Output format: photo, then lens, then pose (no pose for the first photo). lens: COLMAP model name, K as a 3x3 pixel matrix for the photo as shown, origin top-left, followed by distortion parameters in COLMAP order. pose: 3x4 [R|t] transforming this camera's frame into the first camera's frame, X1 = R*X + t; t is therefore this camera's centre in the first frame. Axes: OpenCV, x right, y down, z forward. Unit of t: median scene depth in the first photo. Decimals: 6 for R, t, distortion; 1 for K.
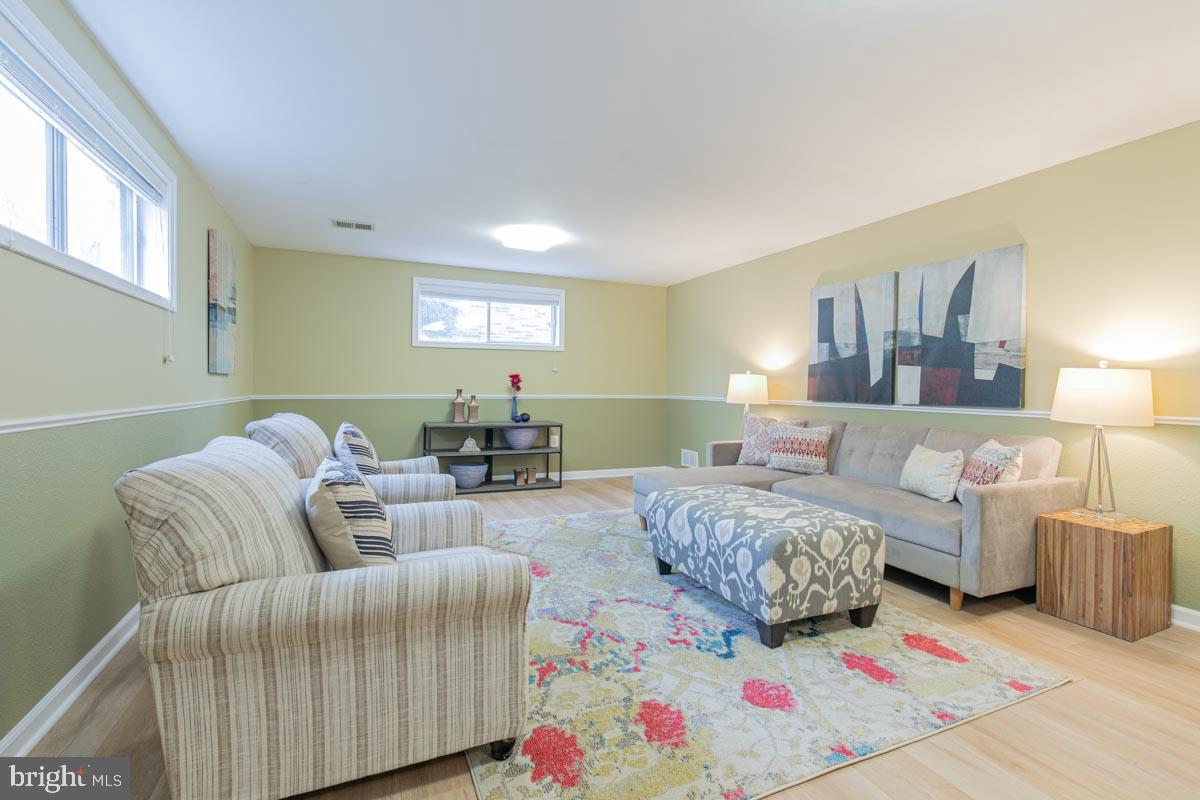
lens RADIAL K [[548.8, 0, 606.2], [0, 548.8, 394.6], [0, 0, 1]] dist [0.002035, 0.000051]
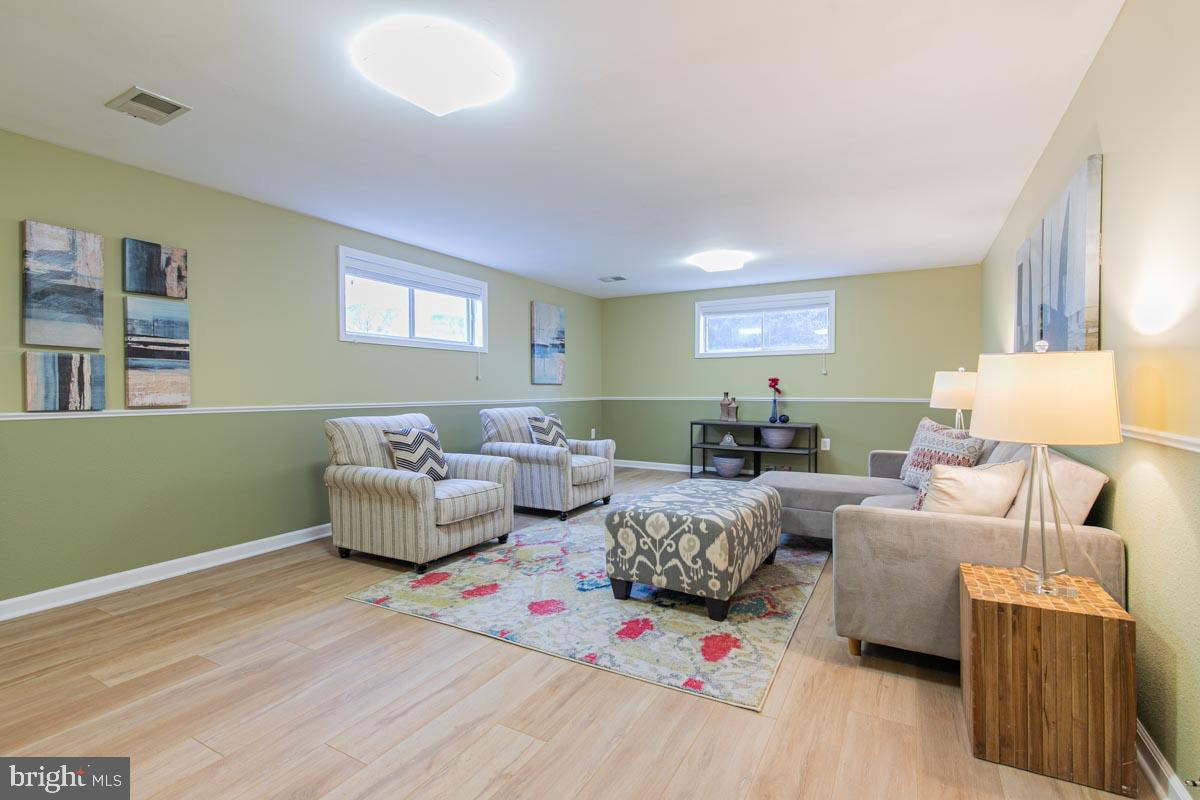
lens RADIAL K [[548.8, 0, 606.2], [0, 548.8, 394.6], [0, 0, 1]] dist [0.002035, 0.000051]
pose [[0.596772, -0.002162, -0.802408, 1.271899], [-0.004040, 0.999976, -0.005699, 0.007114], [0.802401, 0.006643, 0.596749, 0.234361]]
